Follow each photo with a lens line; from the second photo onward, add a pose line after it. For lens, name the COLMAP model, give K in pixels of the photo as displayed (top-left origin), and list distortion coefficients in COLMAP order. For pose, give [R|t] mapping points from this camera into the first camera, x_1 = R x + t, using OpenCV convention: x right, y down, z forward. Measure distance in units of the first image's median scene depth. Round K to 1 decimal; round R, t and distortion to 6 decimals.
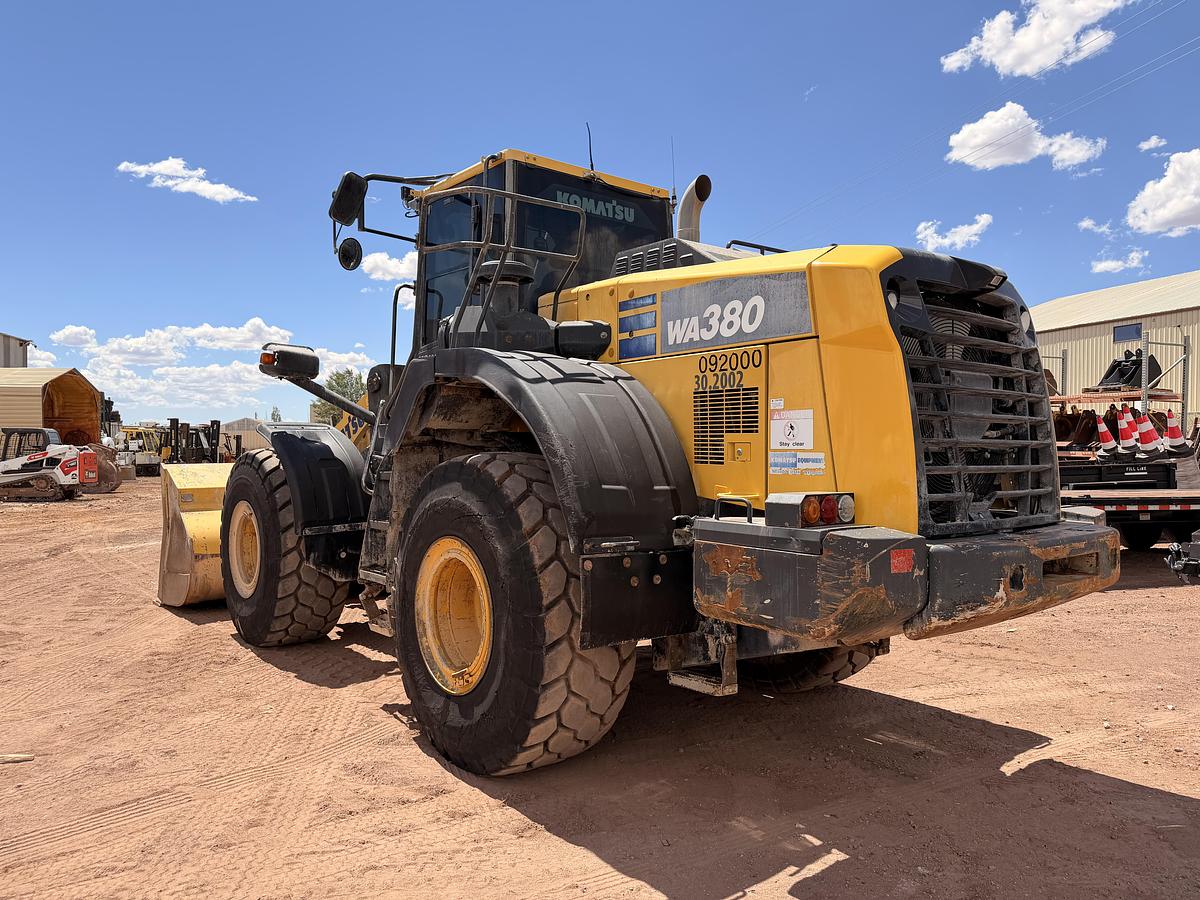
lens RADIAL K [[849.1, 0, 605.2], [0, 849.1, 446.1], [0, 0, 1]] dist [0.070573, -0.100257]
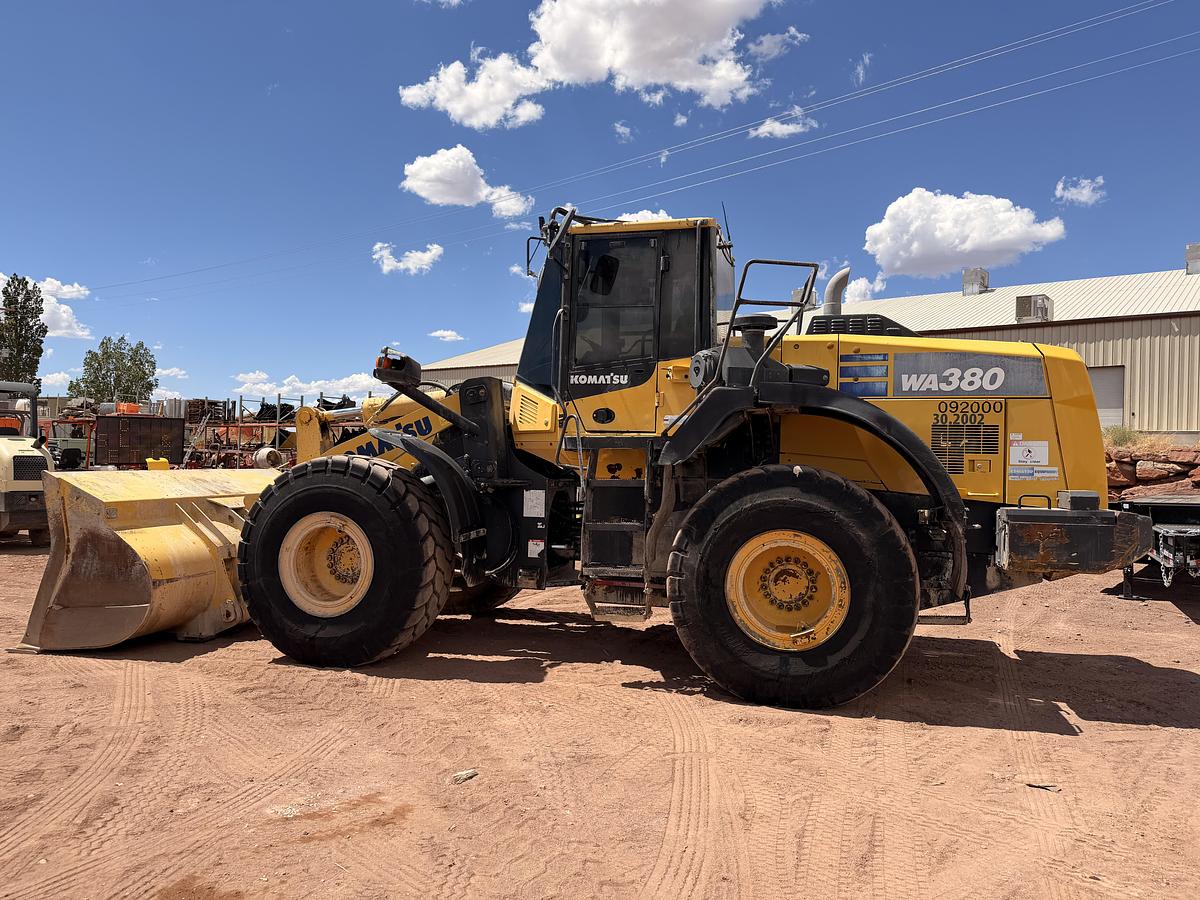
lens RADIAL K [[865.0, 0, 604.4], [0, 865.0, 445.8], [0, 0, 1]] dist [0.077511, -0.099512]
pose [[0.799071, 0.026214, 0.600665, -1.266687], [-0.016865, 0.999633, -0.021190, 0.014419], [-0.601000, 0.006802, 0.799220, 0.129447]]
